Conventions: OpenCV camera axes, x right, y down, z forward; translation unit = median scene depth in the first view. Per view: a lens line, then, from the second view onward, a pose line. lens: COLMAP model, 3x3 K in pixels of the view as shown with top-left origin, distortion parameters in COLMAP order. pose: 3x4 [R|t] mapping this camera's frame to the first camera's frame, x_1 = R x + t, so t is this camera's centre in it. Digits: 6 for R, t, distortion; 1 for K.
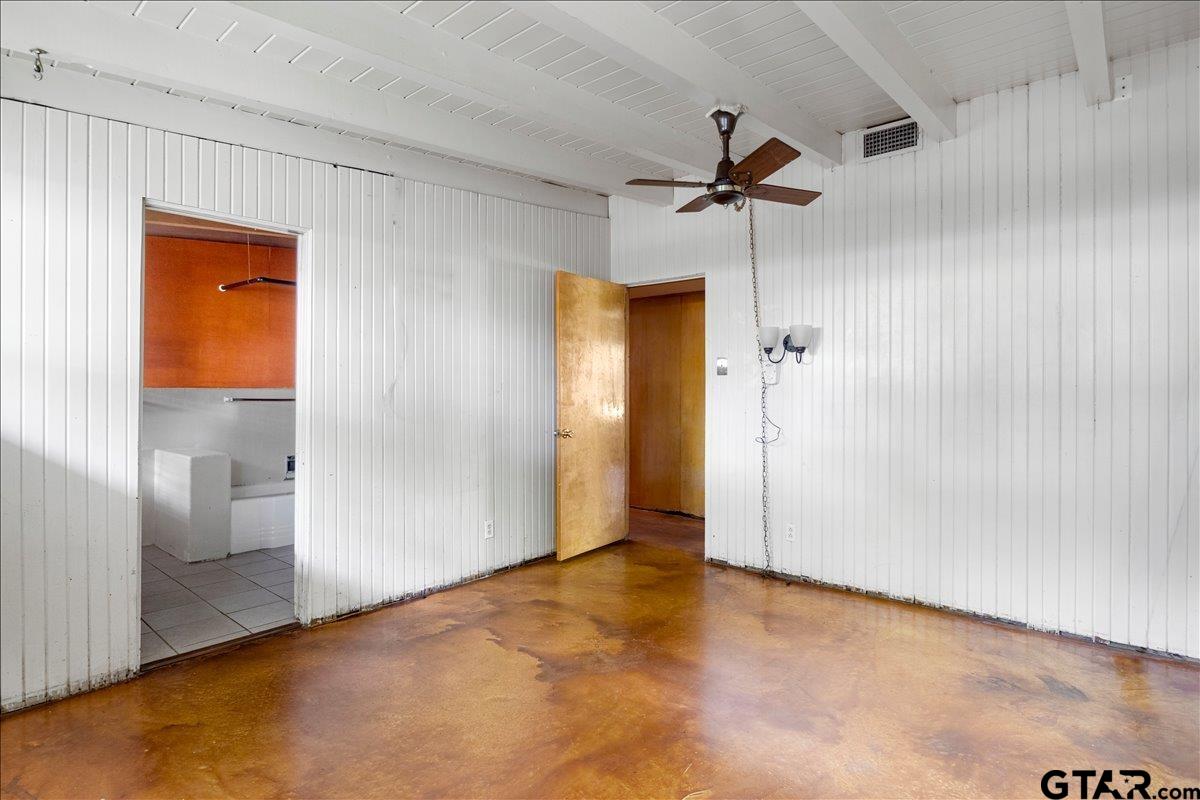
lens RADIAL K [[614.9, 0, 596.8], [0, 614.9, 389.0], [0, 0, 1]] dist [-0.001004, -0.000402]
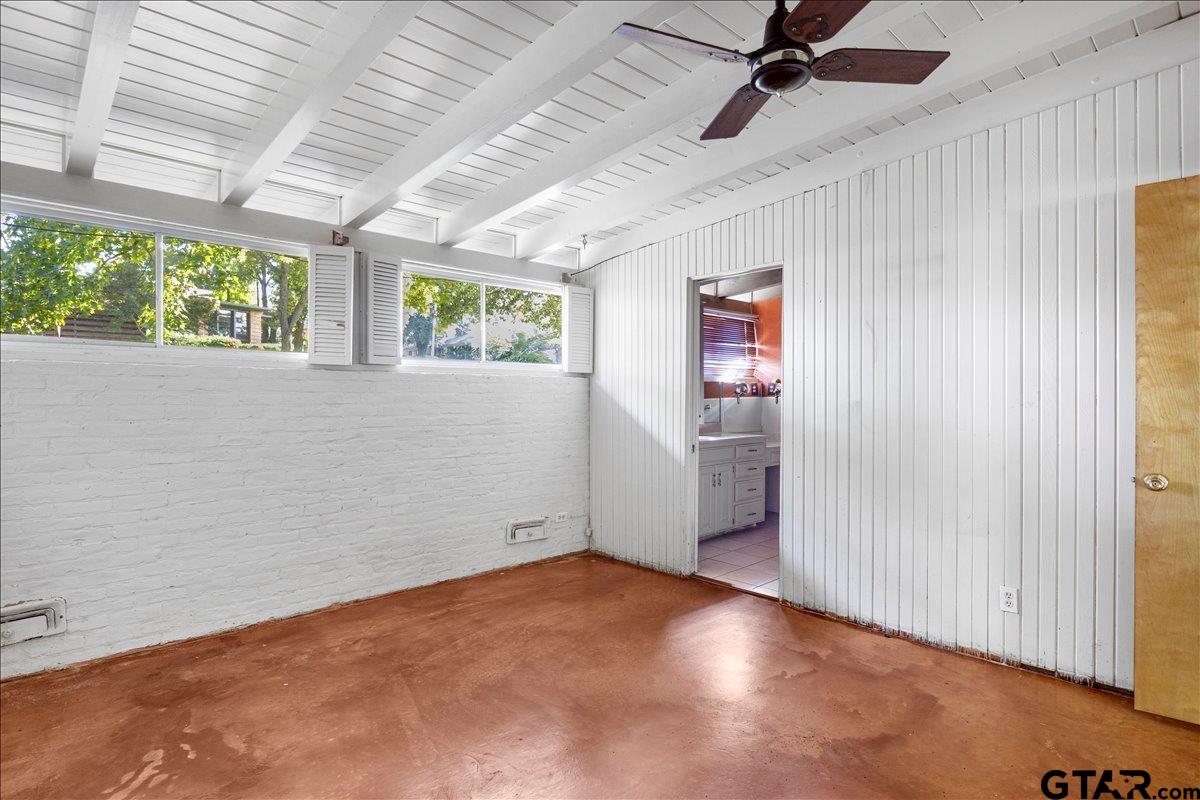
lens RADIAL K [[615.6, 0, 600.0], [0, 615.6, 400.0], [0, 0, 1]] dist [-0.001982, -0.000592]
pose [[-0.093021, 0.001406, -0.995663, 0.660005], [0.000321, 0.999999, 0.001382, 0.000608], [0.995664, -0.000191, -0.093021, 0.705148]]
